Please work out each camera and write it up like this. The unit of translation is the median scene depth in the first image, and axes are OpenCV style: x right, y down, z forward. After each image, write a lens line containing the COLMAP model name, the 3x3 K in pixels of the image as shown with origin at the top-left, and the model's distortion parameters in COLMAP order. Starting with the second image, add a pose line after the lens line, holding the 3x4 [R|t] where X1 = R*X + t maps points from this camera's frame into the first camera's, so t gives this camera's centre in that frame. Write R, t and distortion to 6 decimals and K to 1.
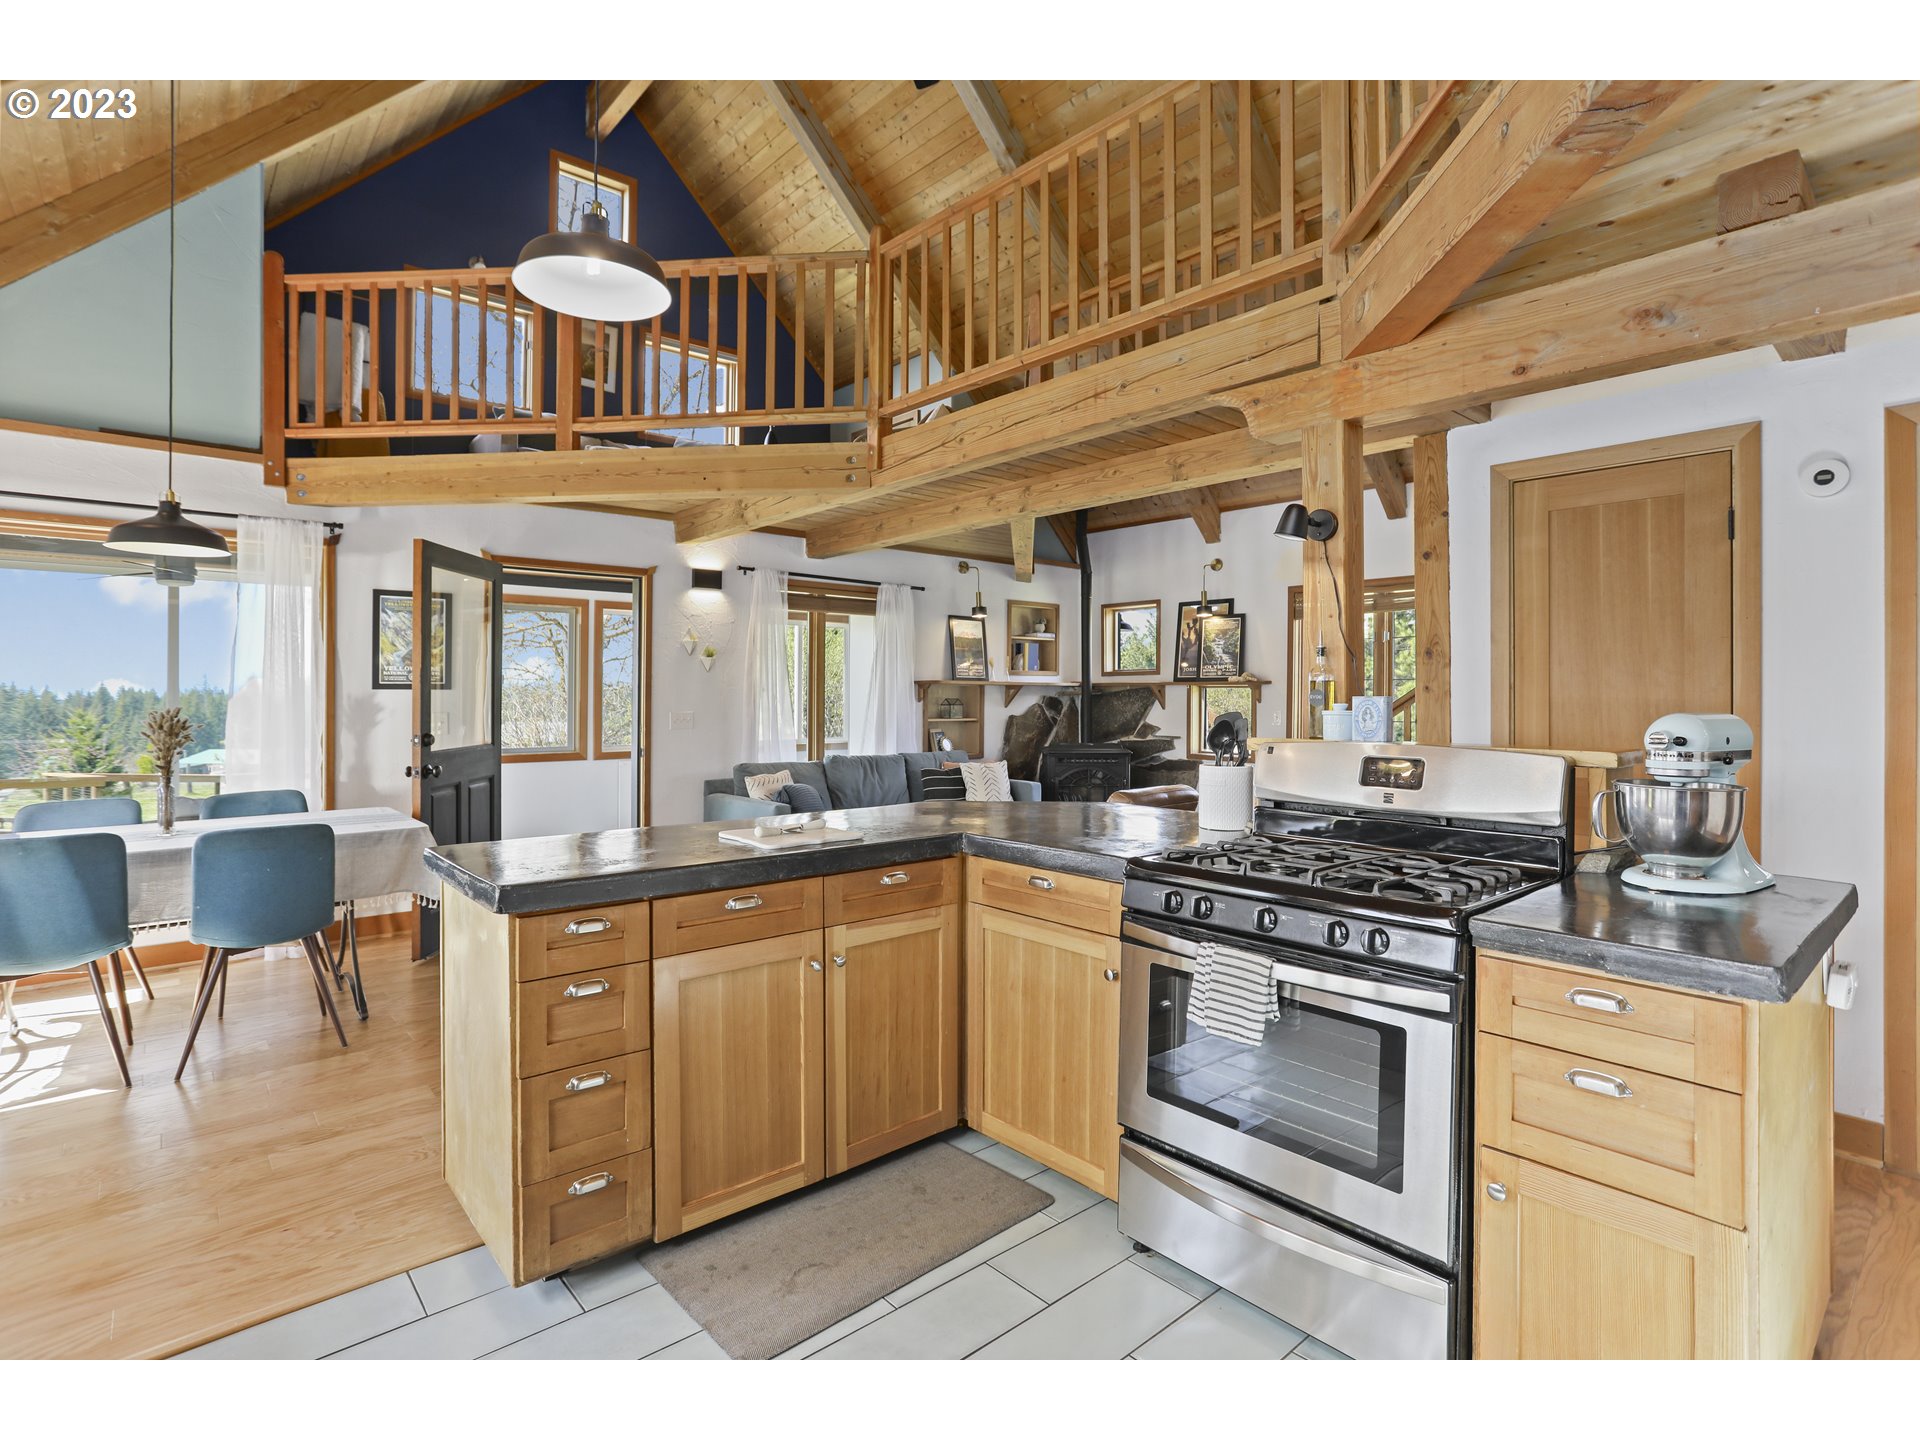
lens RADIAL K [[952.3, 0, 956.3], [0, 952.3, 692.9], [0, 0, 1]] dist [-0.043266, 0.000208]
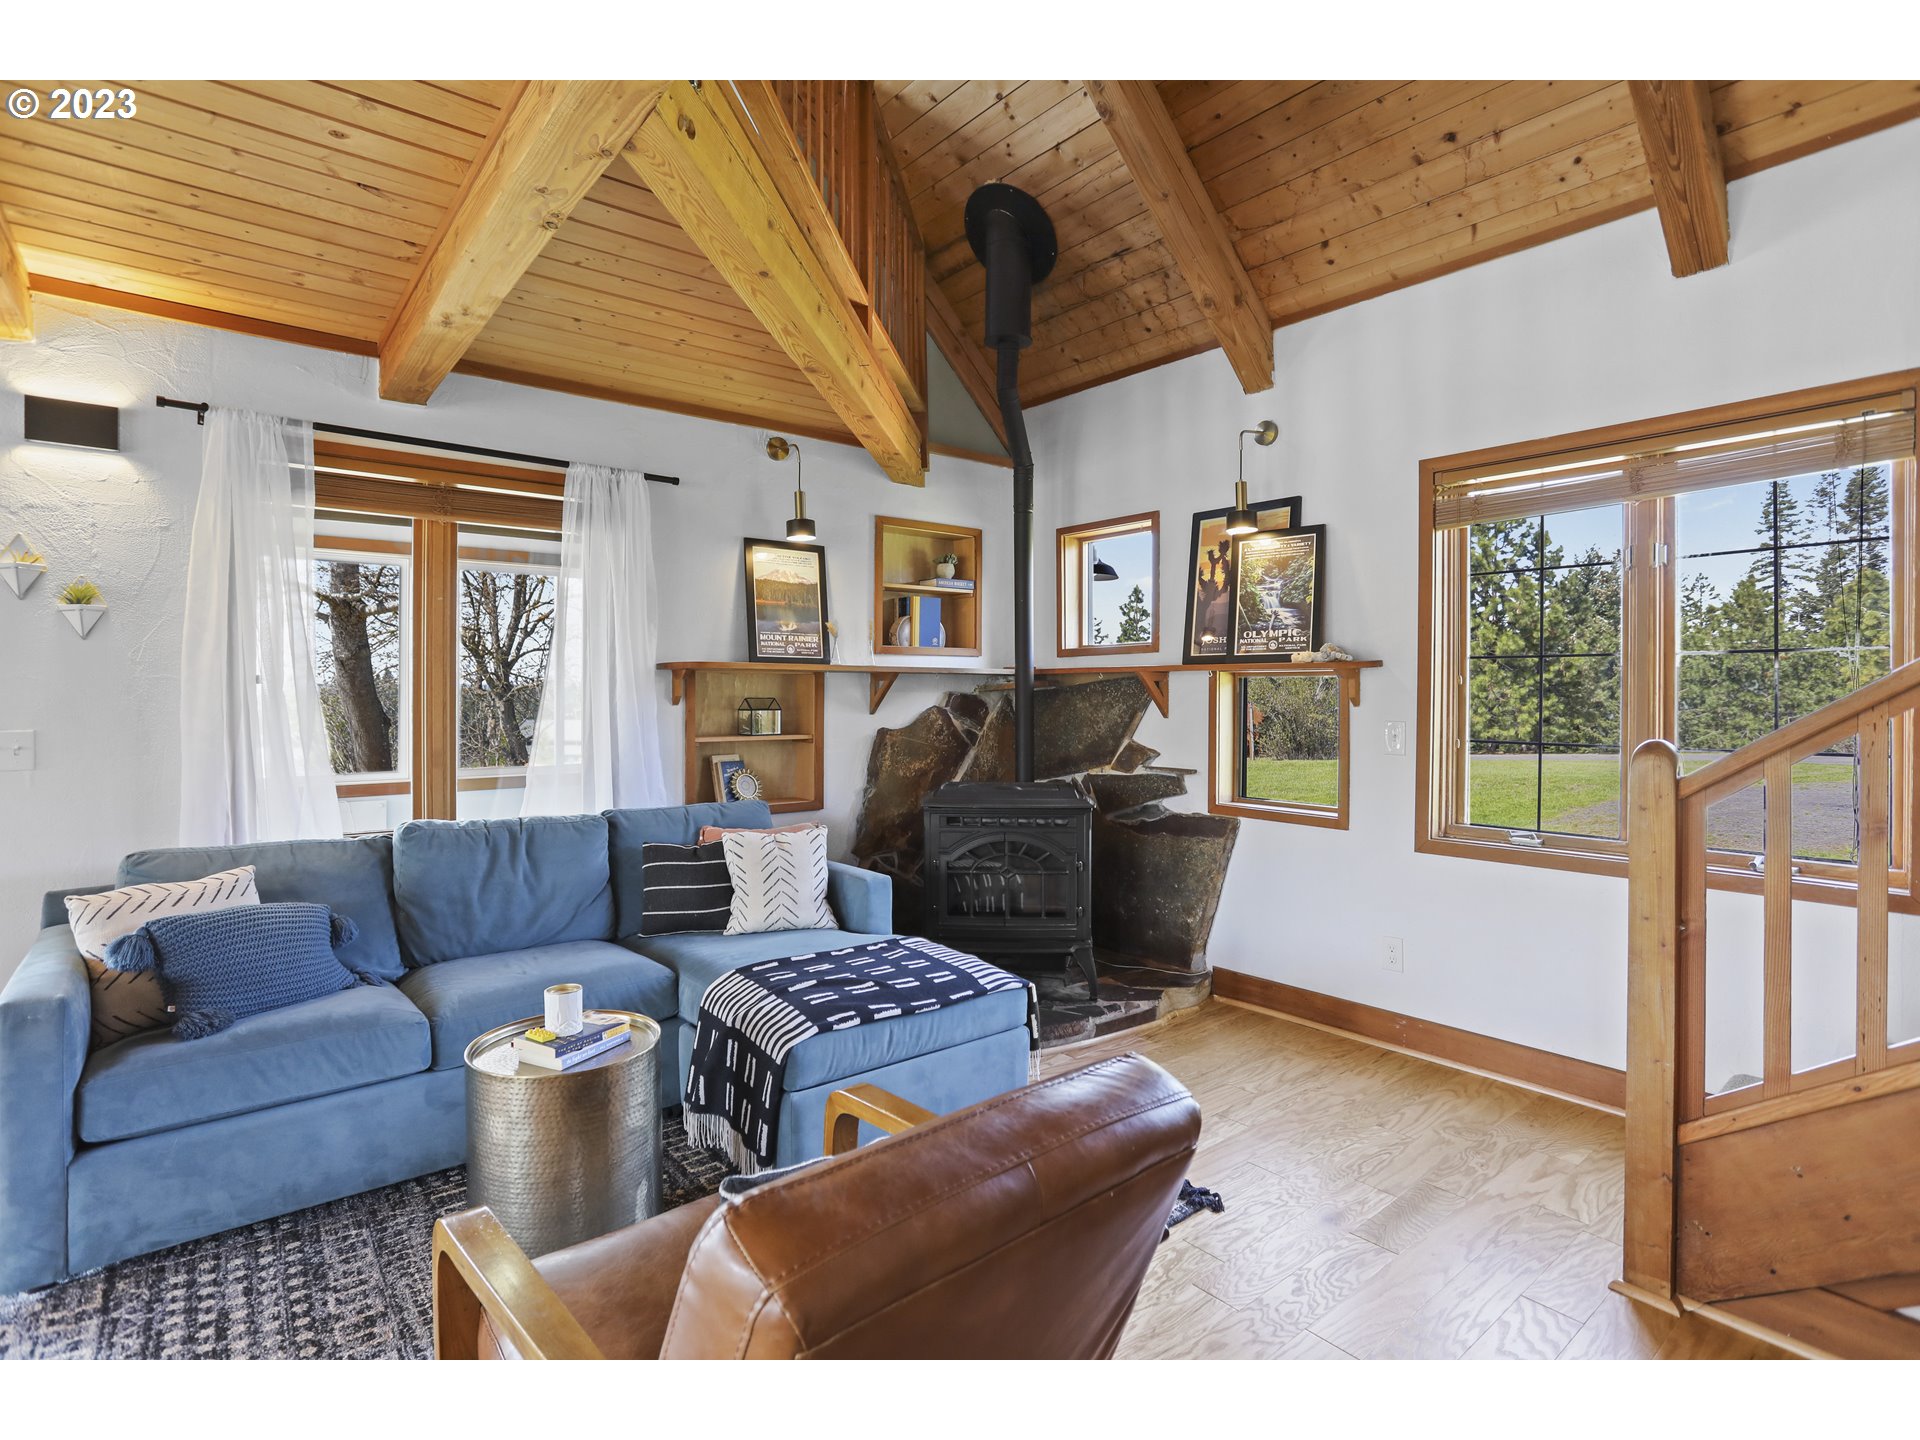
lens RADIAL K [[952.3, 0, 956.3], [0, 952.3, 692.9], [0, 0, 1]] dist [-0.043266, 0.000208]
pose [[0.998985, -0.002182, -0.044995, 0.128491], [0.002284, 0.999995, 0.002205, 0.002249], [0.044990, -0.002305, 0.998985, 0.476659]]
